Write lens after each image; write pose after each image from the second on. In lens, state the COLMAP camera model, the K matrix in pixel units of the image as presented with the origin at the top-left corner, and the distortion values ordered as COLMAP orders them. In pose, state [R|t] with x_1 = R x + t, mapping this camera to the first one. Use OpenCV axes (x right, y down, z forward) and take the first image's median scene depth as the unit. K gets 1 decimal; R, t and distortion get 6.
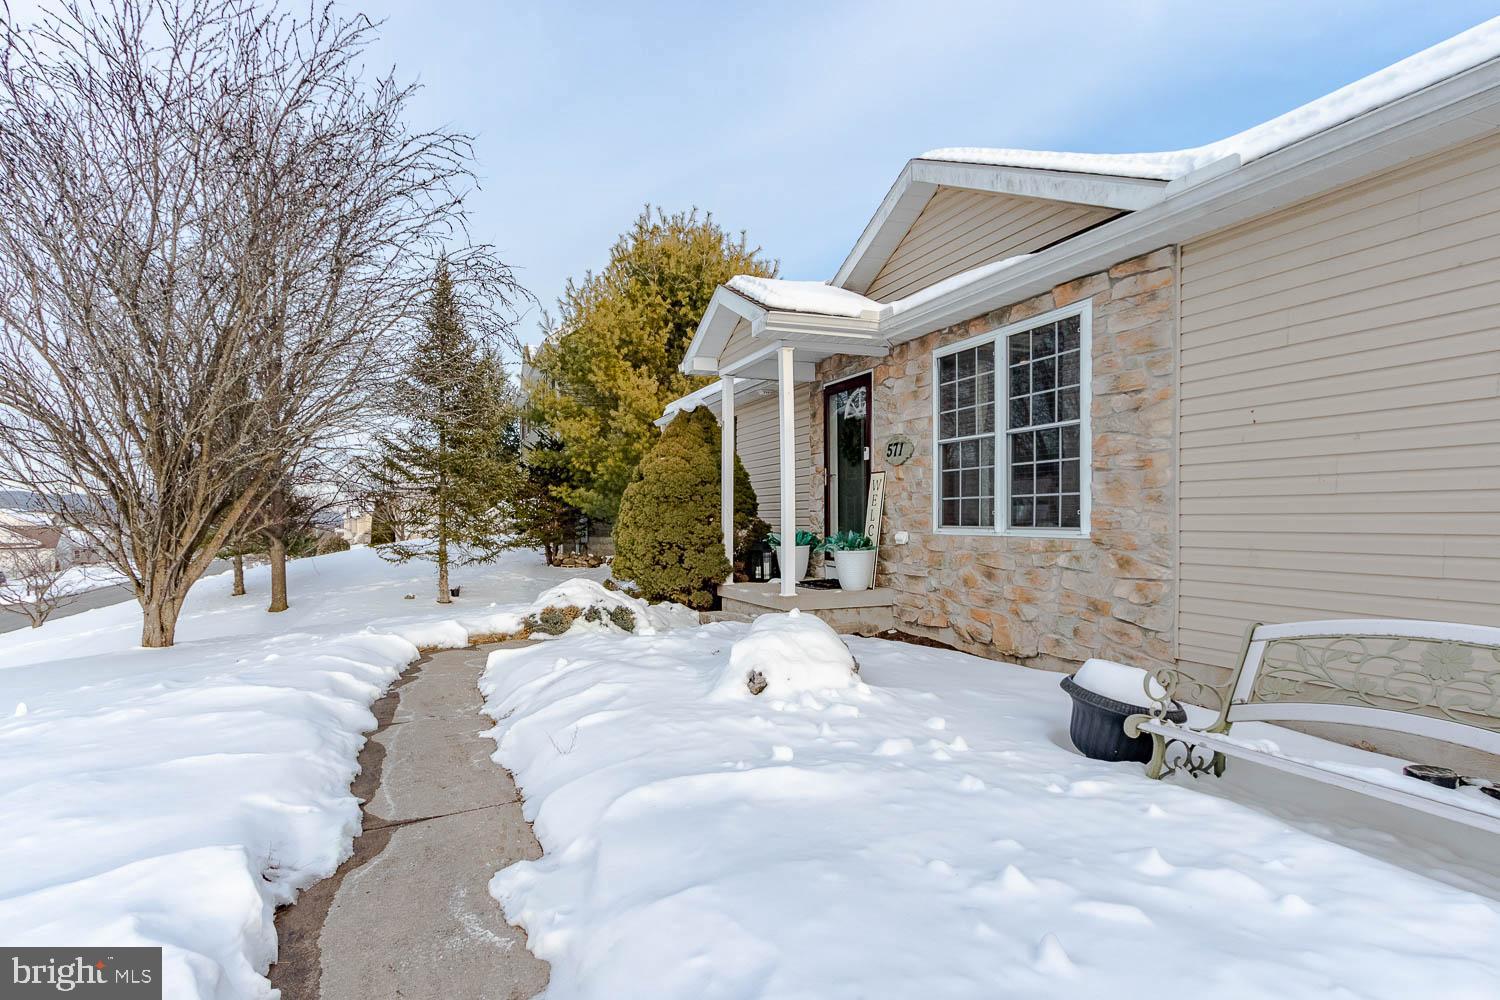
lens RADIAL K [[762.4, 0, 689.2], [0, 762.4, 534.7], [0, 0, 1]] dist [-0.000853, 0.000110]
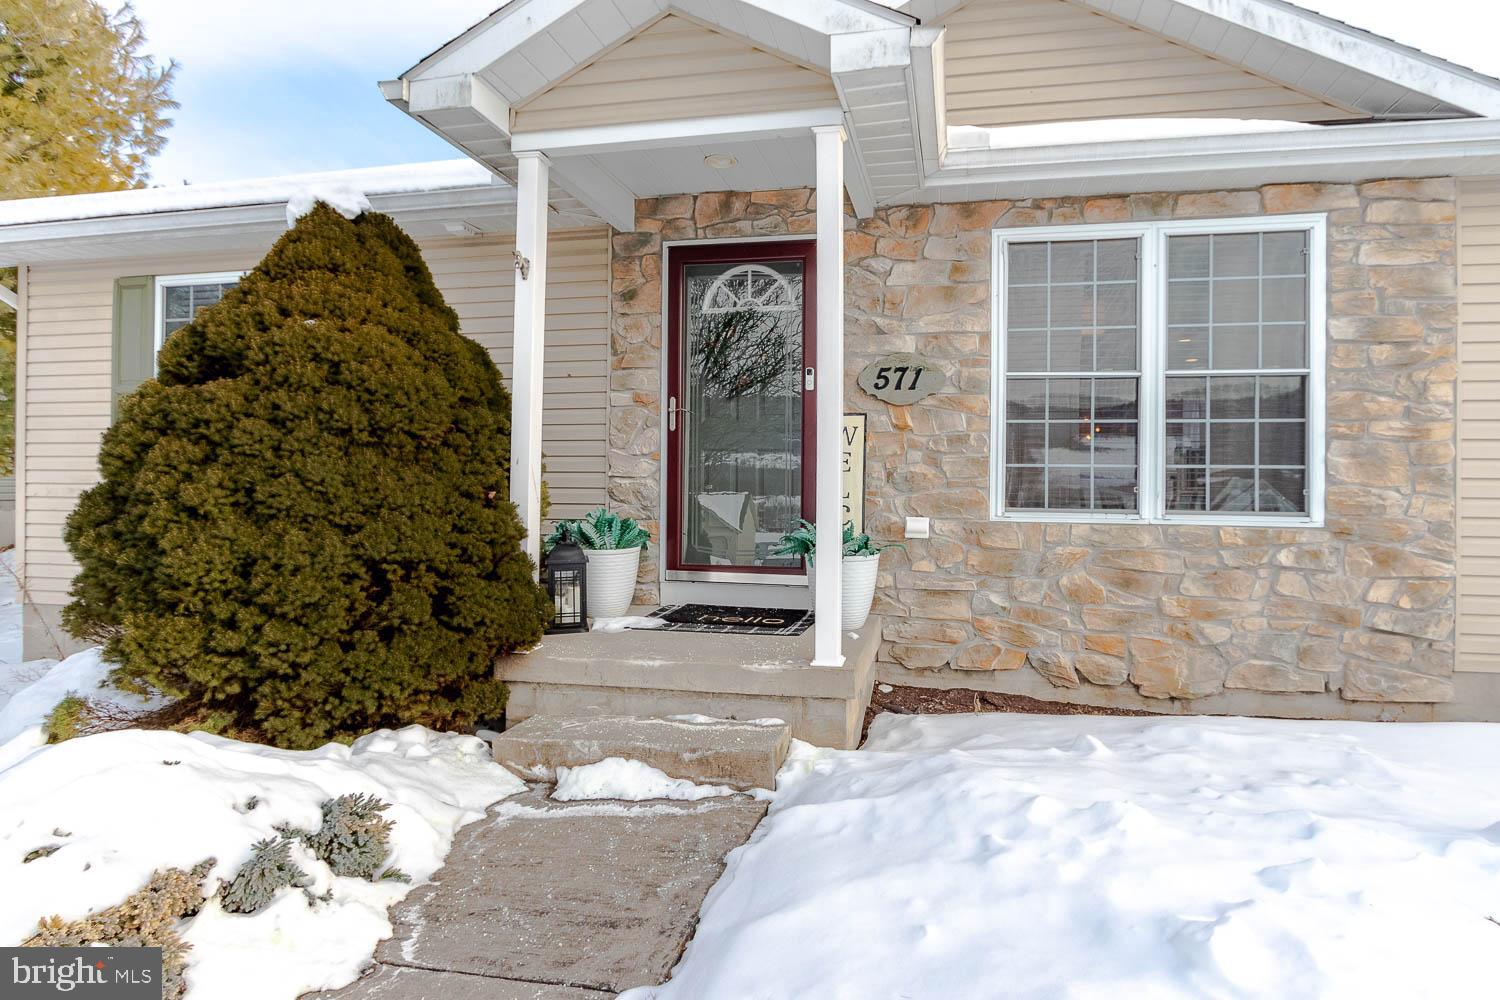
lens RADIAL K [[763.5, 0, 847.9], [0, 763.5, 476.6], [0, 0, 1]] dist [-0.013689, -0.000220]
pose [[0.497488, 0.018087, 0.867282, -0.309842], [0.006199, 0.999683, -0.024404, -0.025333], [-0.867449, 0.017516, 0.497218, 0.877326]]
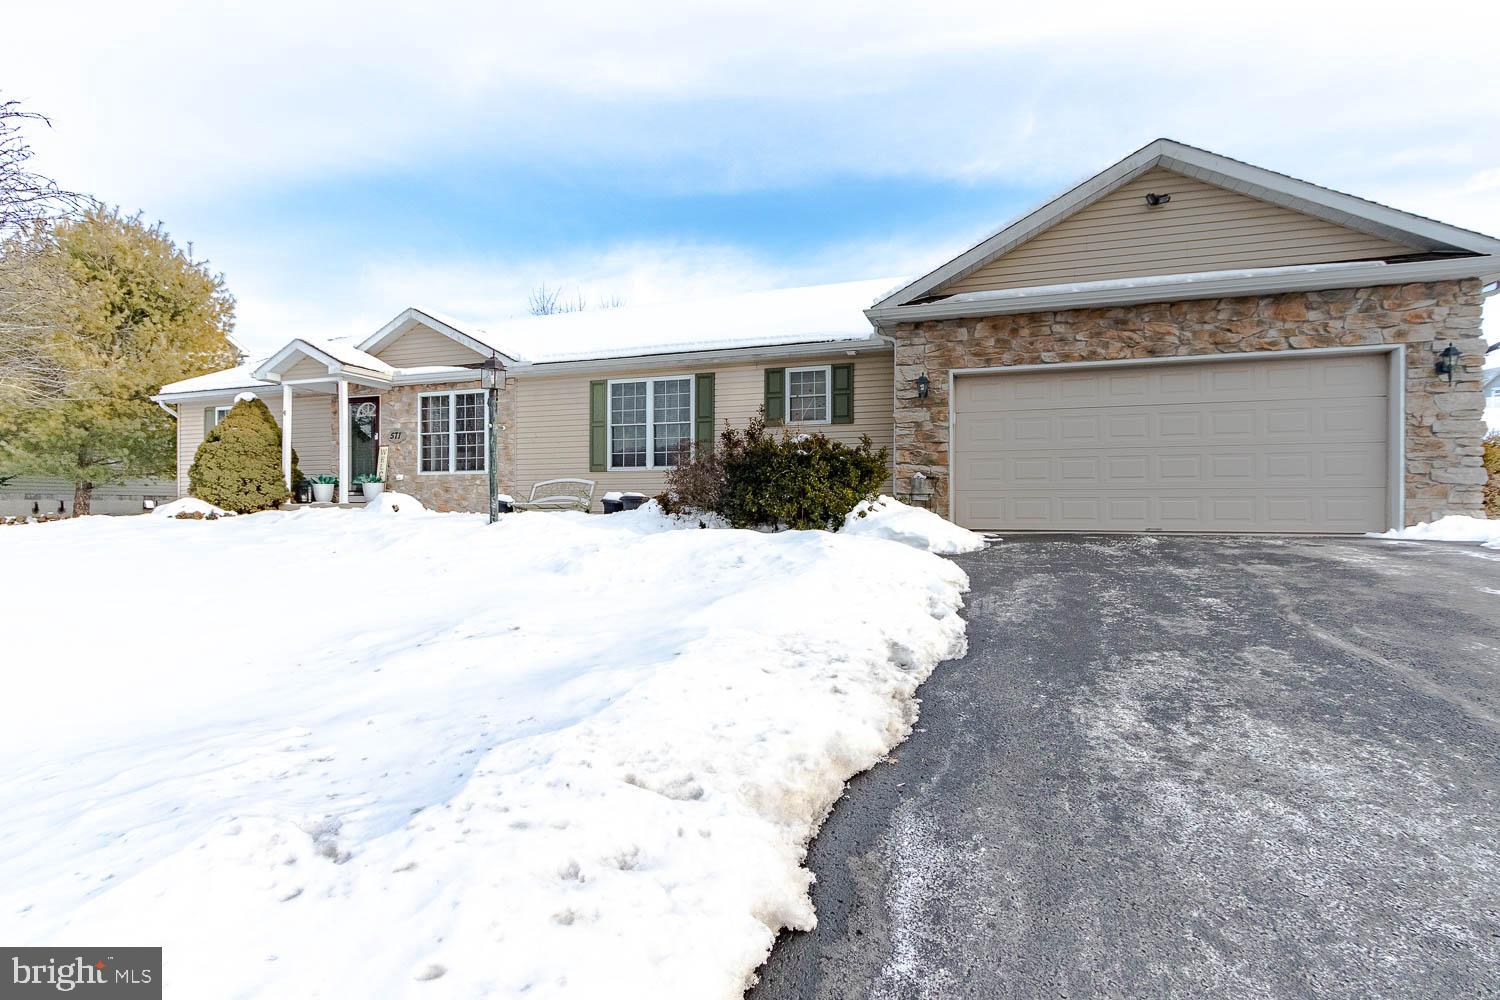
lens RADIAL K [[708.4, 0, 743.8], [0, 708.4, 495.5], [0, 0, 1]] dist [-0.004050, -0.000111]
pose [[0.625512, 0.021049, 0.779930, -0.764352], [0.012638, 0.999232, -0.037103, 0.162716], [-0.780112, 0.033066, 0.624766, -1.133133]]
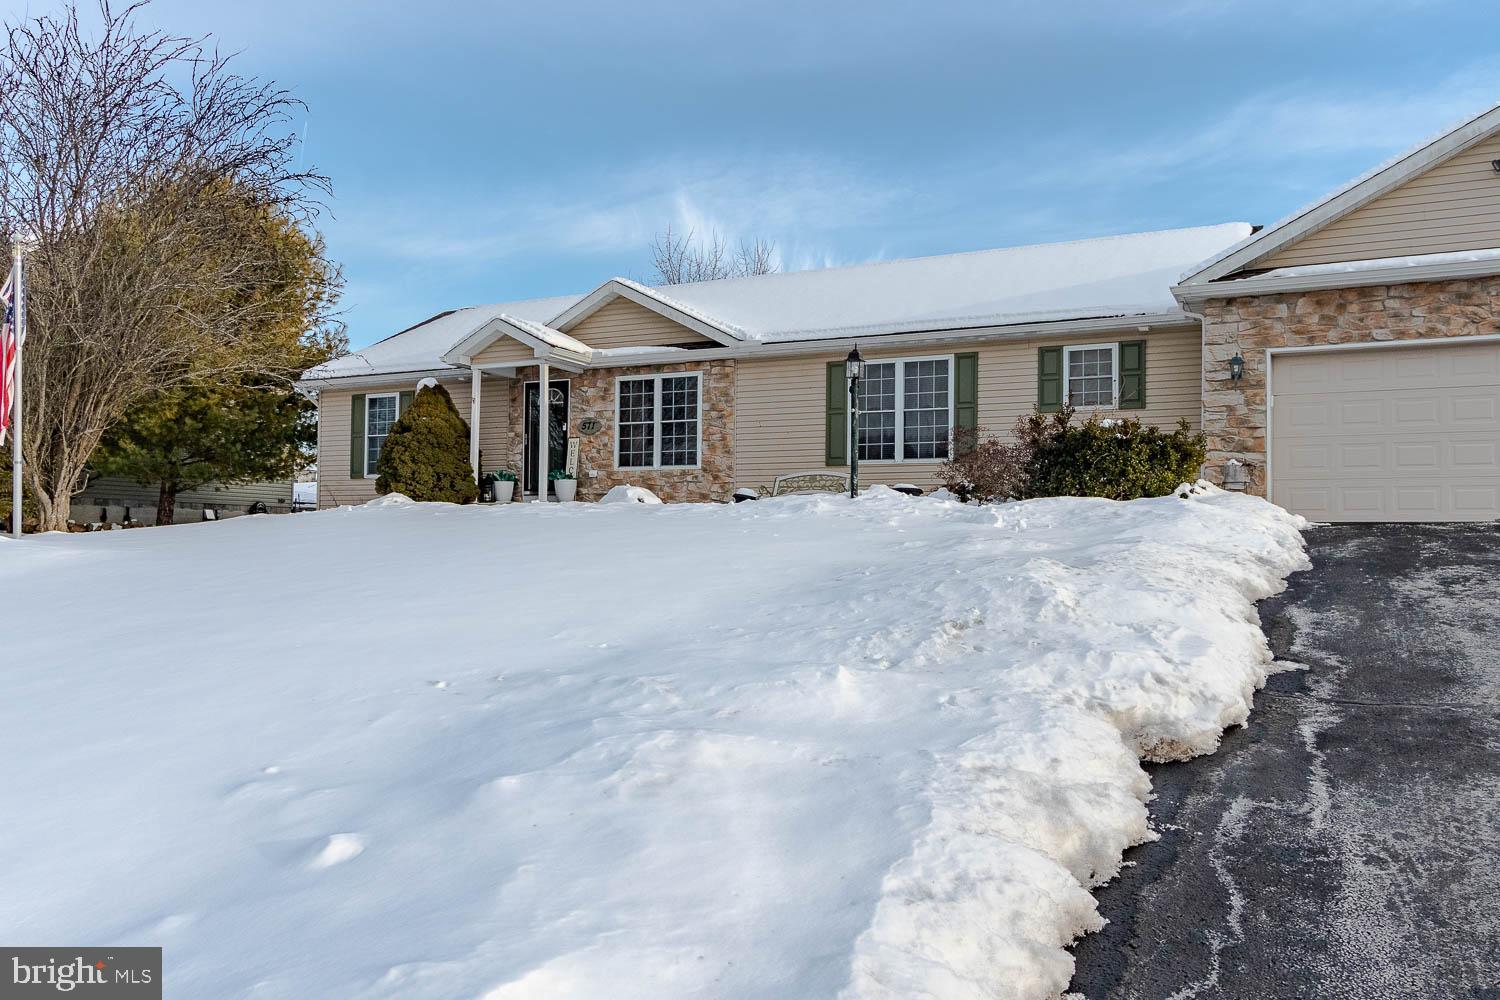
lens RADIAL K [[1107.7, 0, 750.0], [0, 1107.7, 500.0], [0, 0, 1]] dist [0.012467, -0.000839]
pose [[0.711978, 0.042510, 0.700914, -1.550516], [0.001266, 0.998087, -0.061820, 0.273368], [-0.702201, 0.044902, 0.710561, -1.363836]]
